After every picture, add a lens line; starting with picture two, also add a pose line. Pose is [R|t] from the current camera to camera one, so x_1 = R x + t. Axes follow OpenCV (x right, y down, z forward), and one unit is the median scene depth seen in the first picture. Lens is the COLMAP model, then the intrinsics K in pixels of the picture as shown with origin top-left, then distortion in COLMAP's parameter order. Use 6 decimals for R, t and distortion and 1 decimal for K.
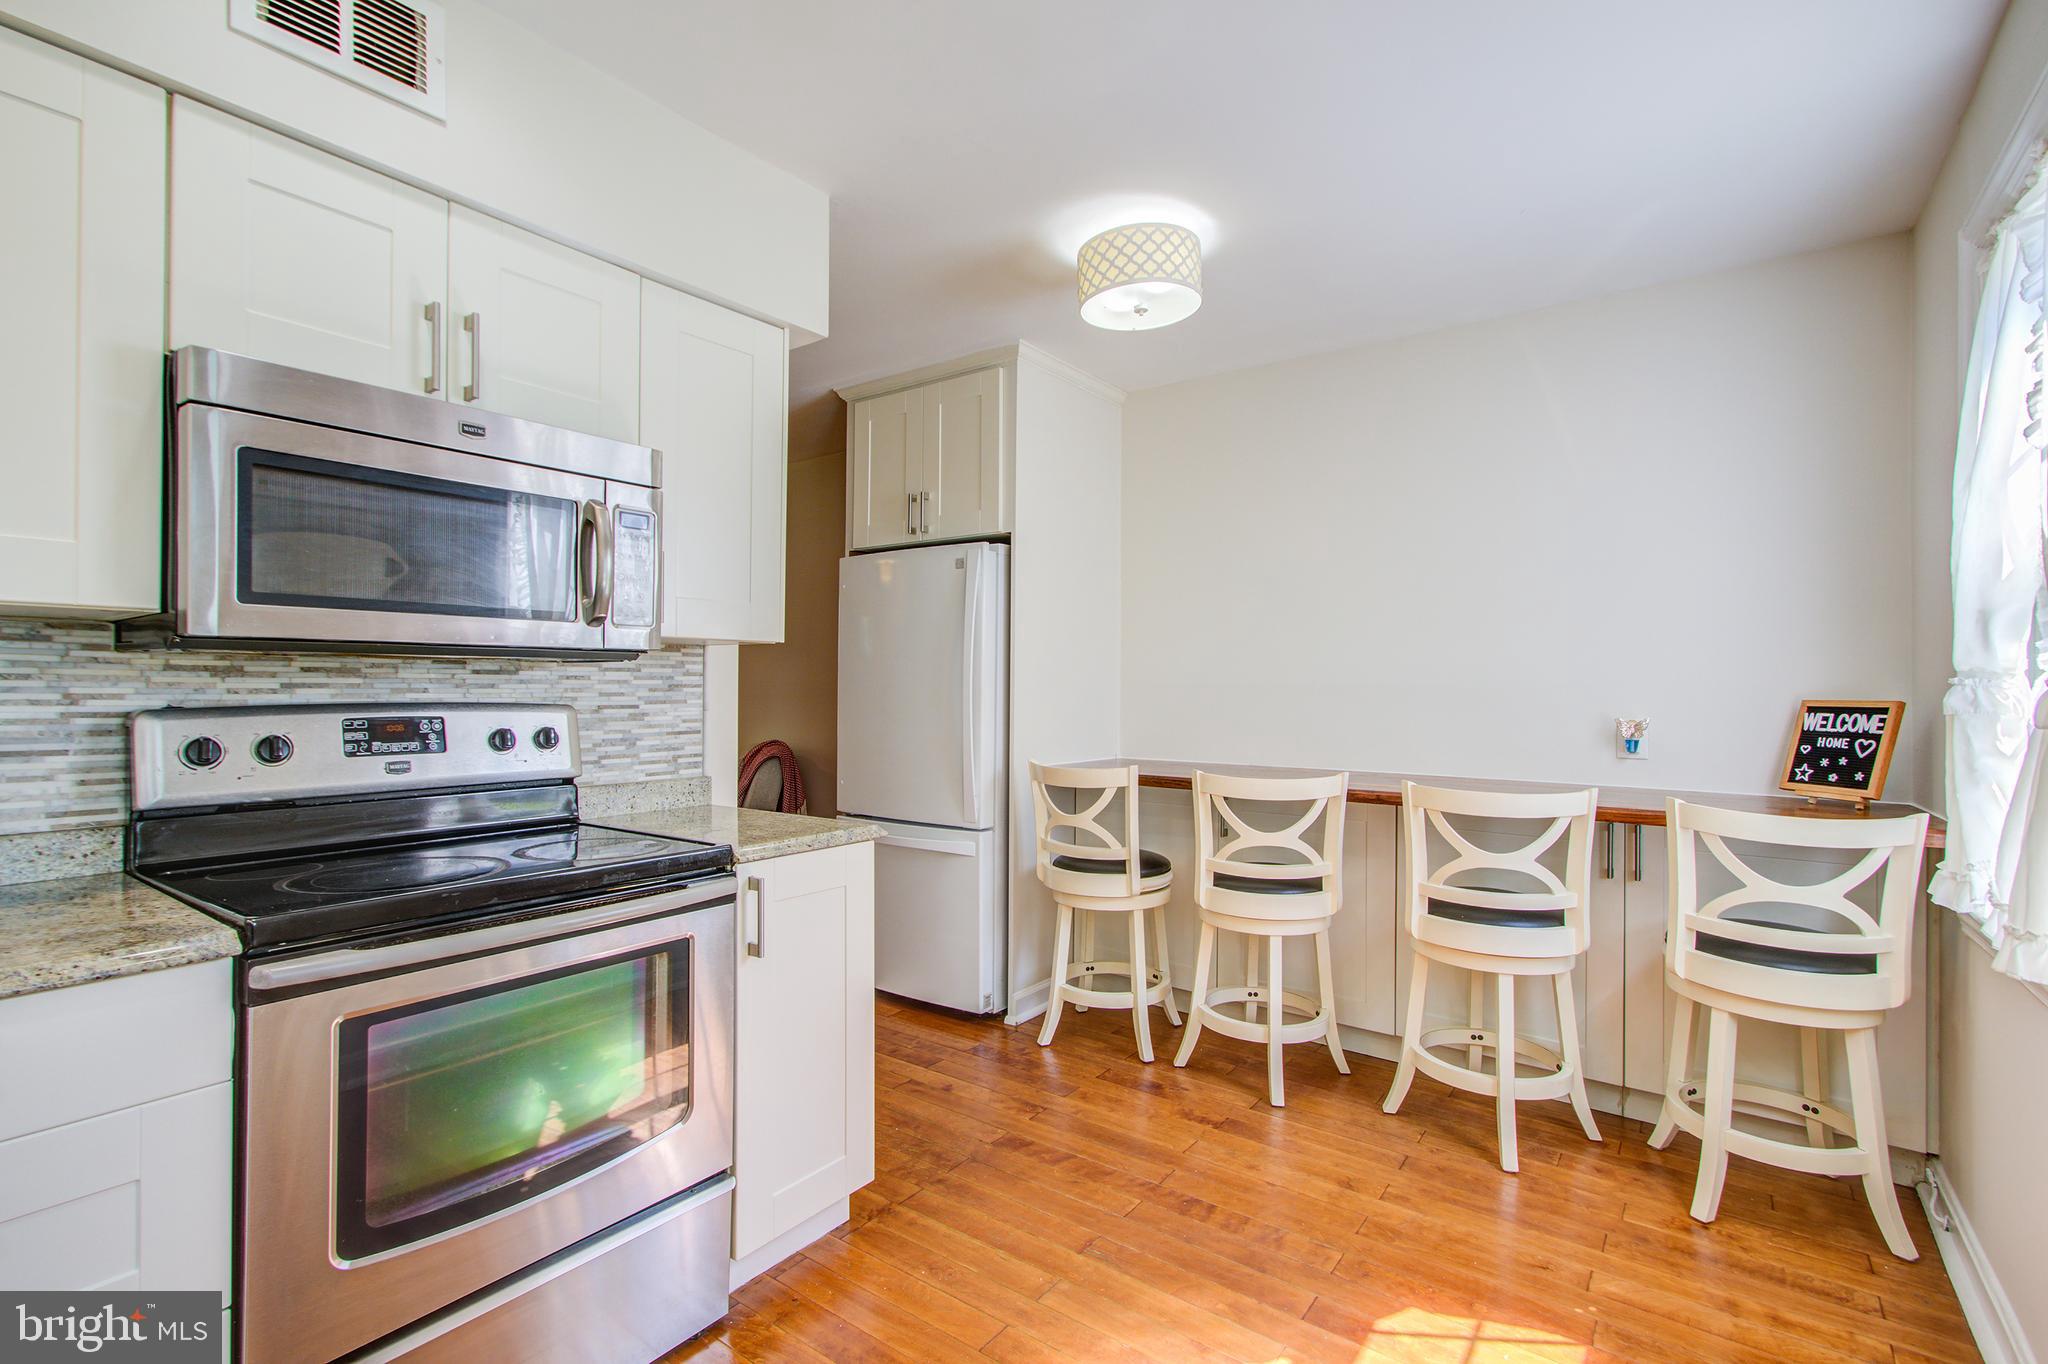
lens RADIAL K [[940.3, 0, 1009.5], [0, 940.3, 684.0], [0, 0, 1]] dist [0.003884, 0.001287]
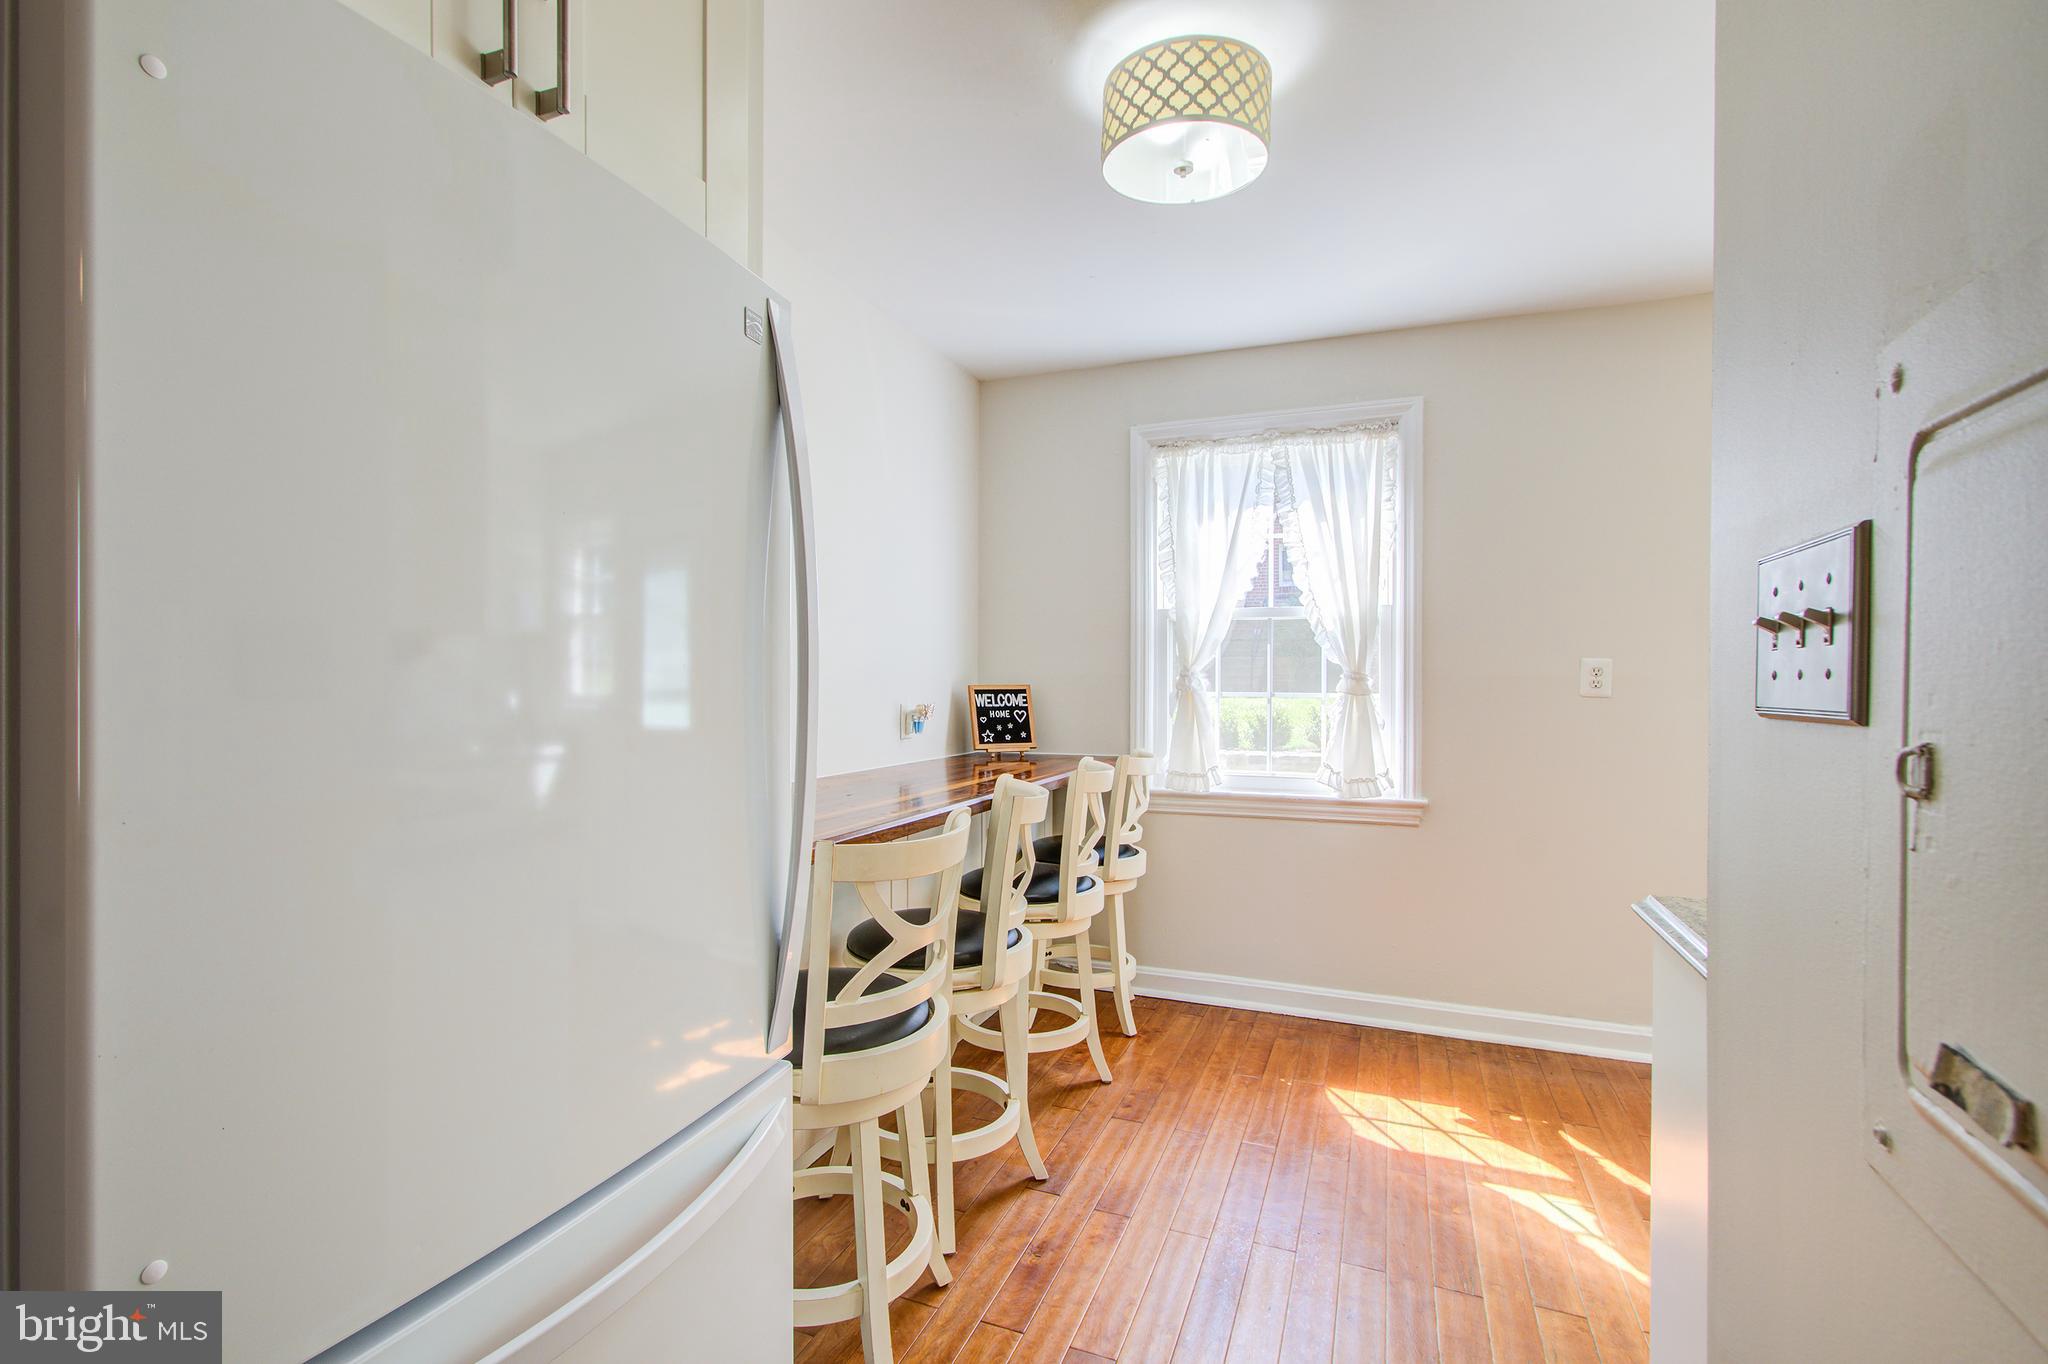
lens RADIAL K [[940.3, 0, 1016.1], [0, 940.3, 680.8], [0, 0, 1]] dist [0.003884, 0.001287]
pose [[-0.267822, -0.008785, 0.963428, -0.542234], [-0.005707, 0.999955, 0.007532, -0.001115], [-0.963451, -0.003481, -0.267860, 1.330688]]
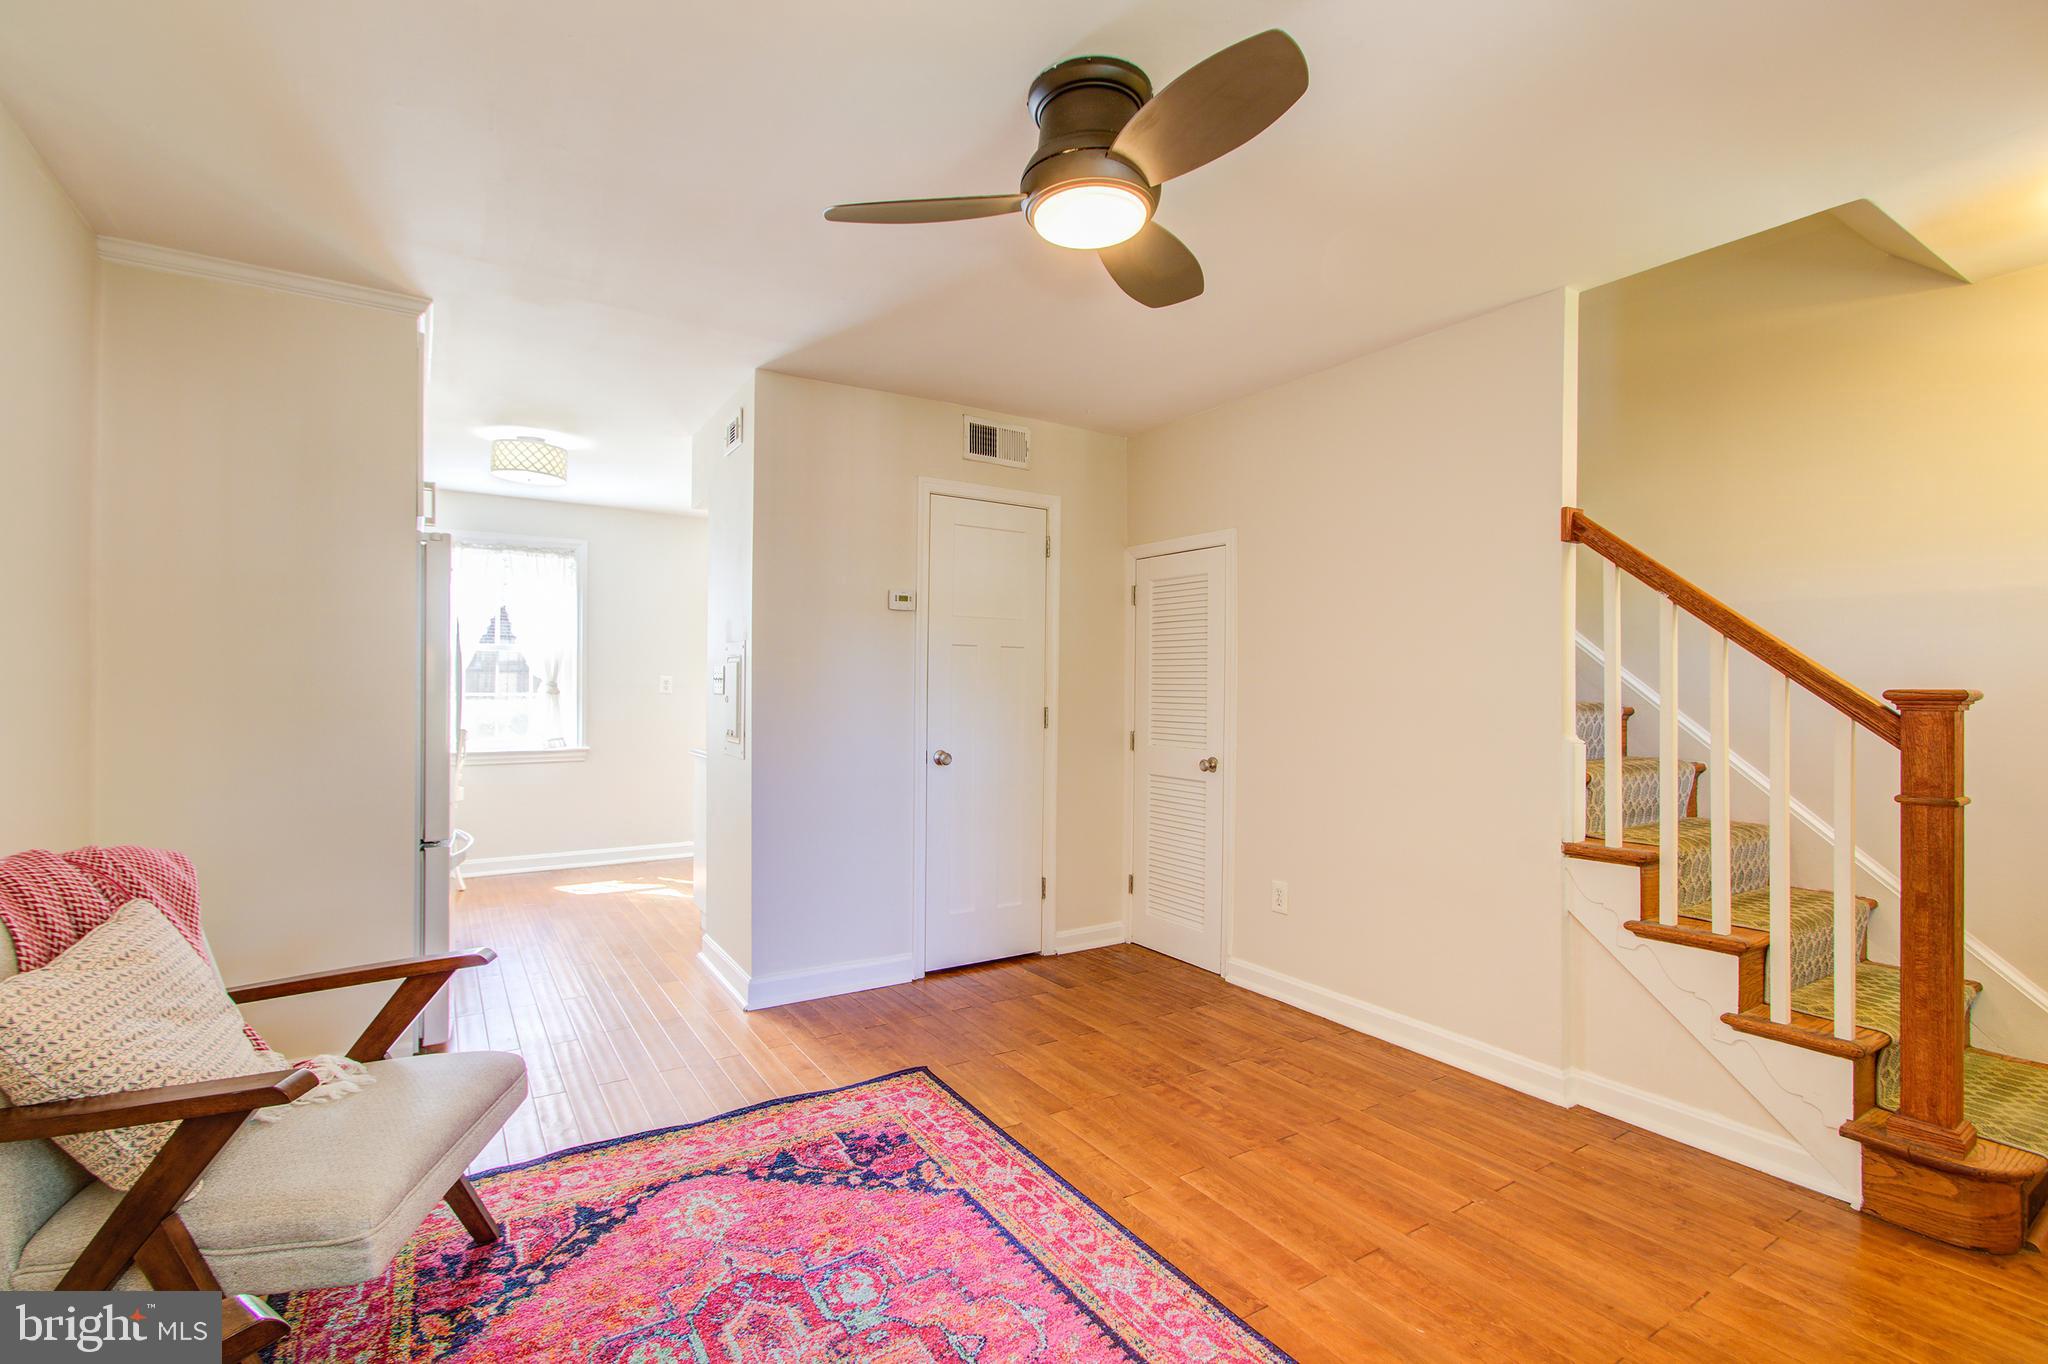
lens RADIAL K [[940.3, 0, 1006.7], [0, 940.3, 668.4], [0, 0, 1]] dist [0.003884, 0.001287]
pose [[-0.932570, -0.005458, 0.360949, -1.393079], [-0.013850, 0.999690, -0.020666, -0.005648], [-0.360724, -0.024272, -0.932357, 2.372973]]
